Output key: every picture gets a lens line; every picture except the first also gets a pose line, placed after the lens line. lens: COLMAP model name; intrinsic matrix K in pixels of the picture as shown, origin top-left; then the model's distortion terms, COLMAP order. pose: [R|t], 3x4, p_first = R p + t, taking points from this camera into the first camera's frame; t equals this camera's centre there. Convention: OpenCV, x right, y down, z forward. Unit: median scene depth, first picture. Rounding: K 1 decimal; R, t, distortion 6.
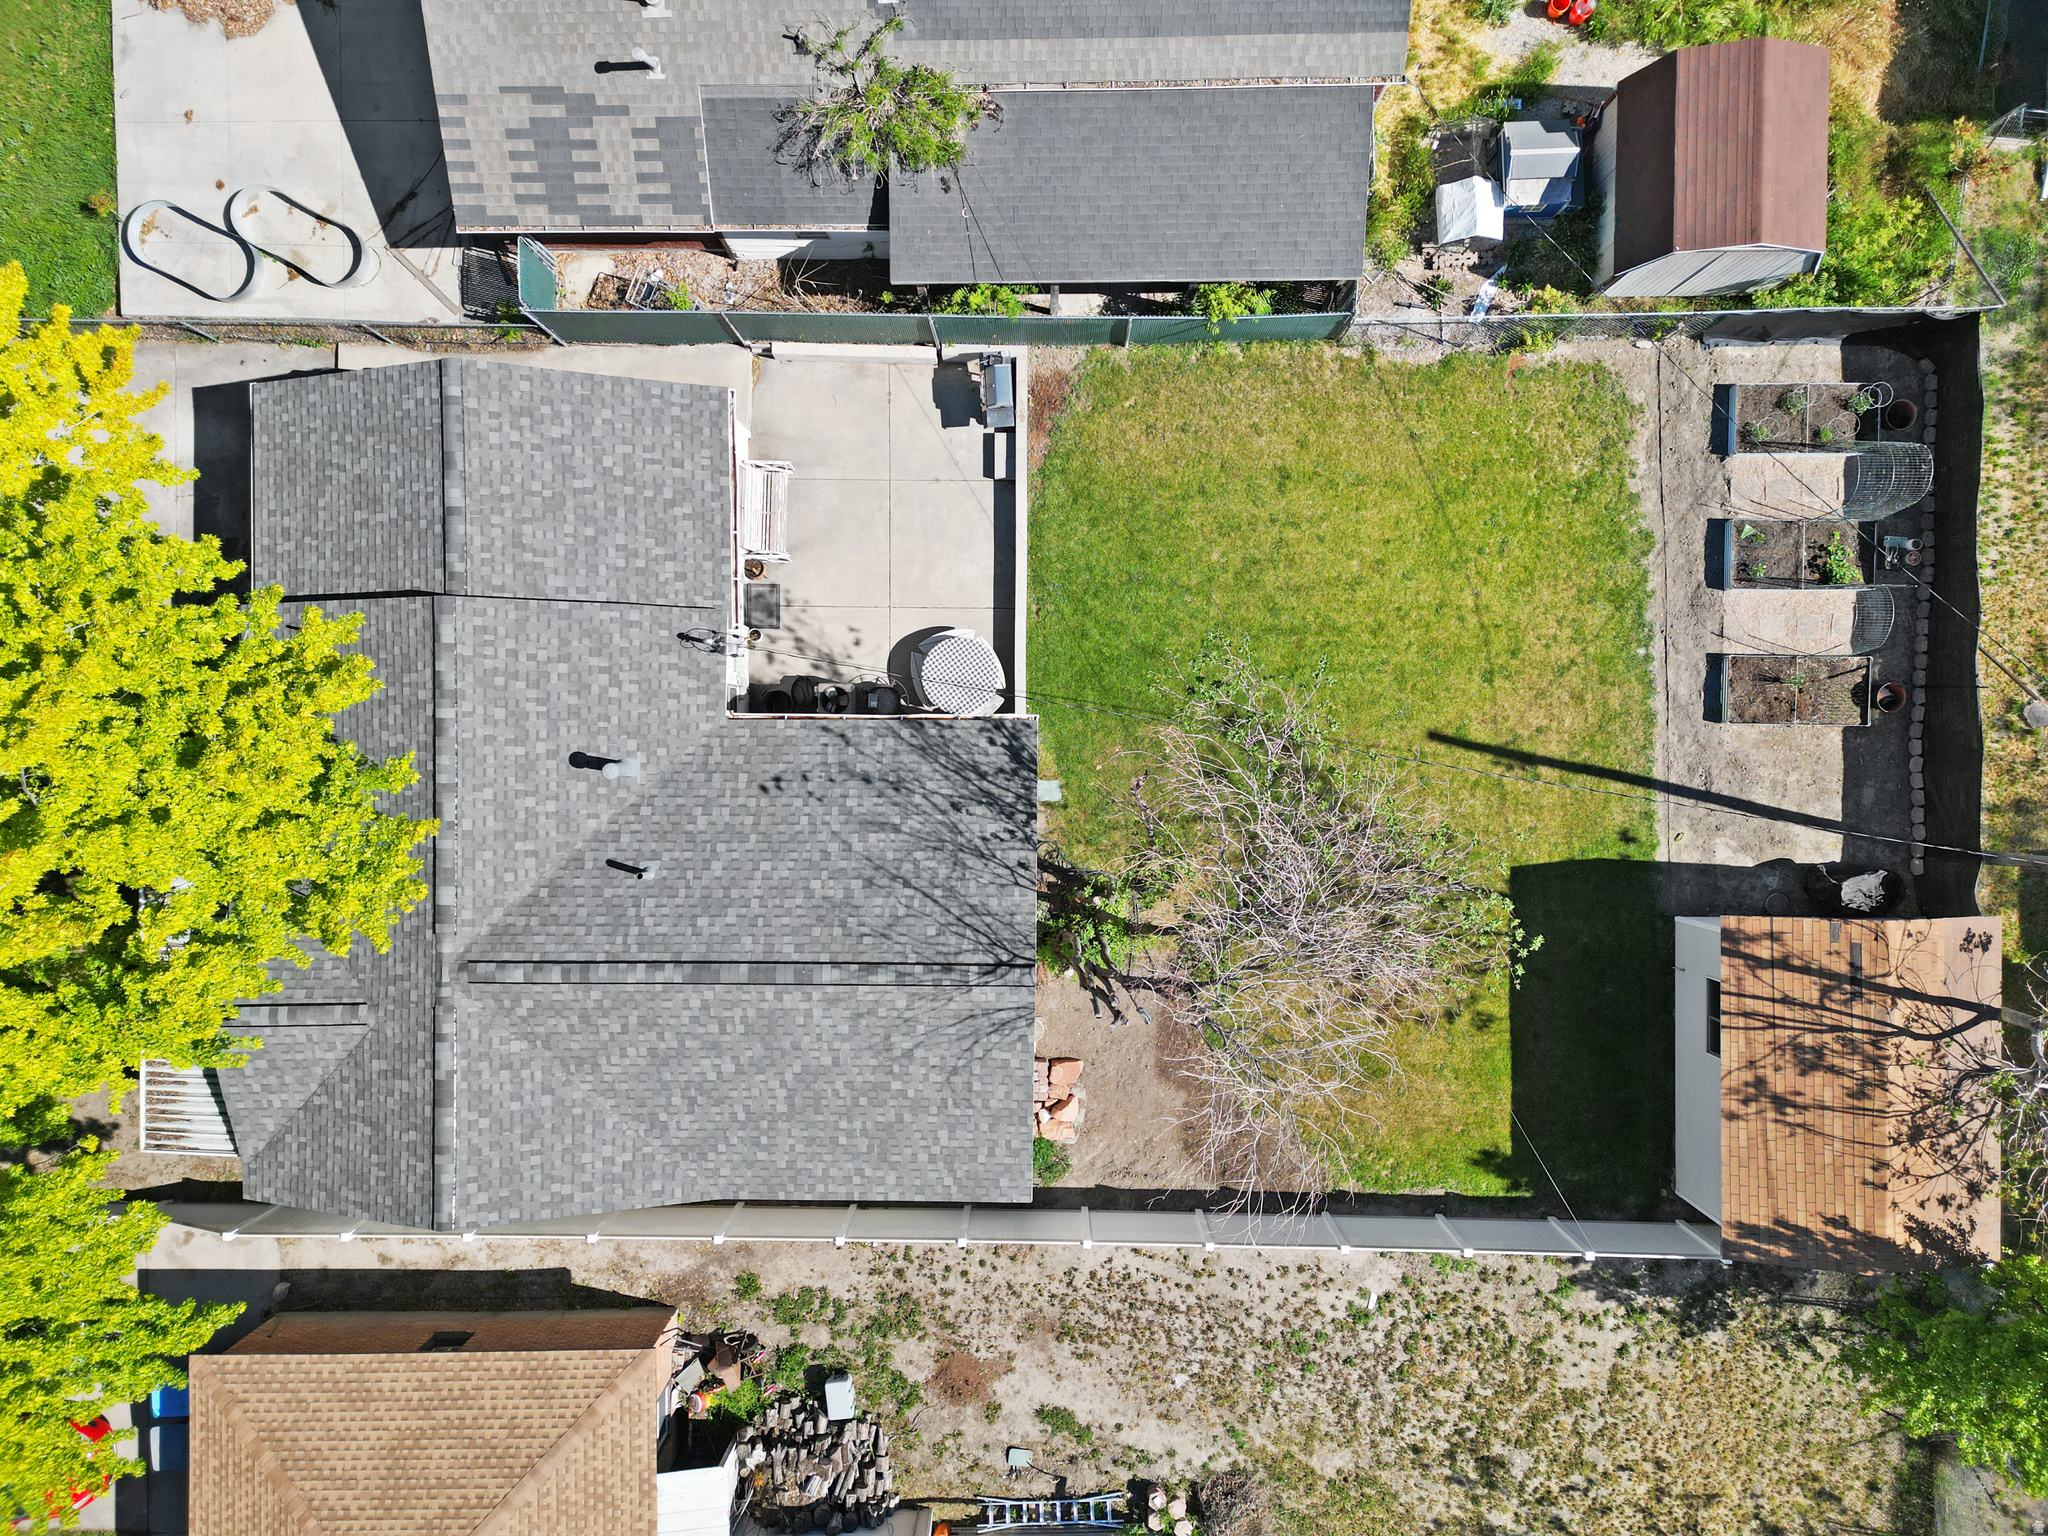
lens RADIAL K [[1416.9, 0, 1030.6], [0, 1416.9, 771.5], [0, 0, 1]] dist [0.035154, -0.001173]
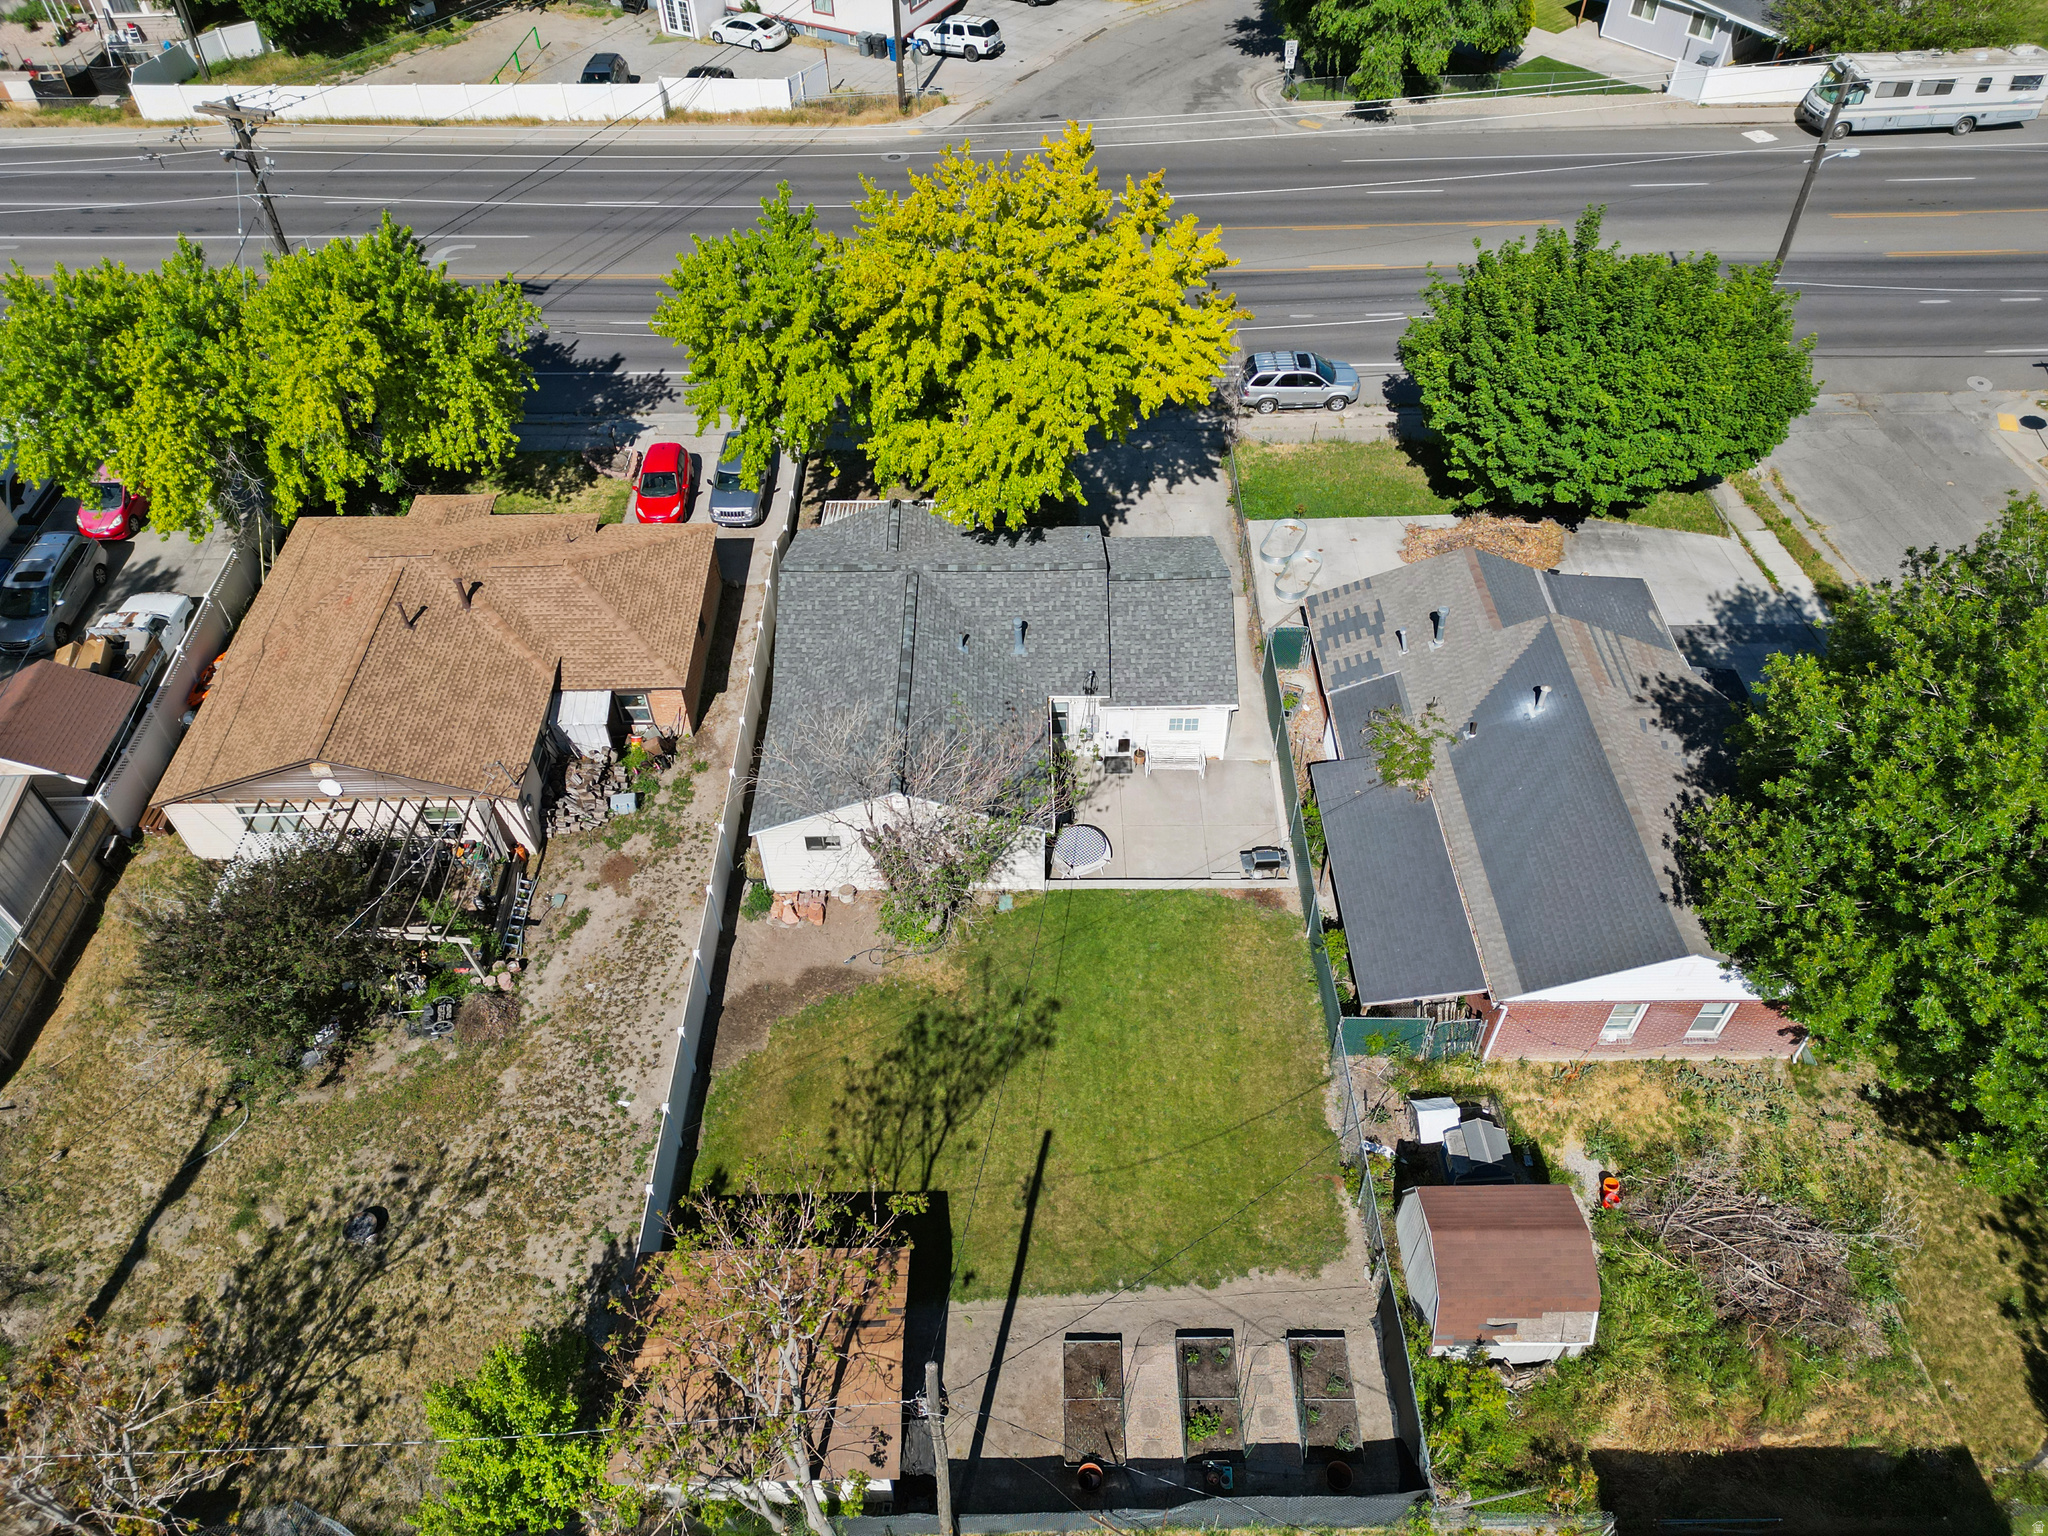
lens RADIAL K [[1416.9, 0, 1030.6], [0, 1416.9, 771.5], [0, 0, 1]] dist [0.035154, -0.001173]
pose [[0.013987, 0.738376, -0.674245, 0.922173], [-0.999848, 0.003305, -0.017122, 0.012826], [-0.010414, 0.674382, 0.738310, -0.198573]]
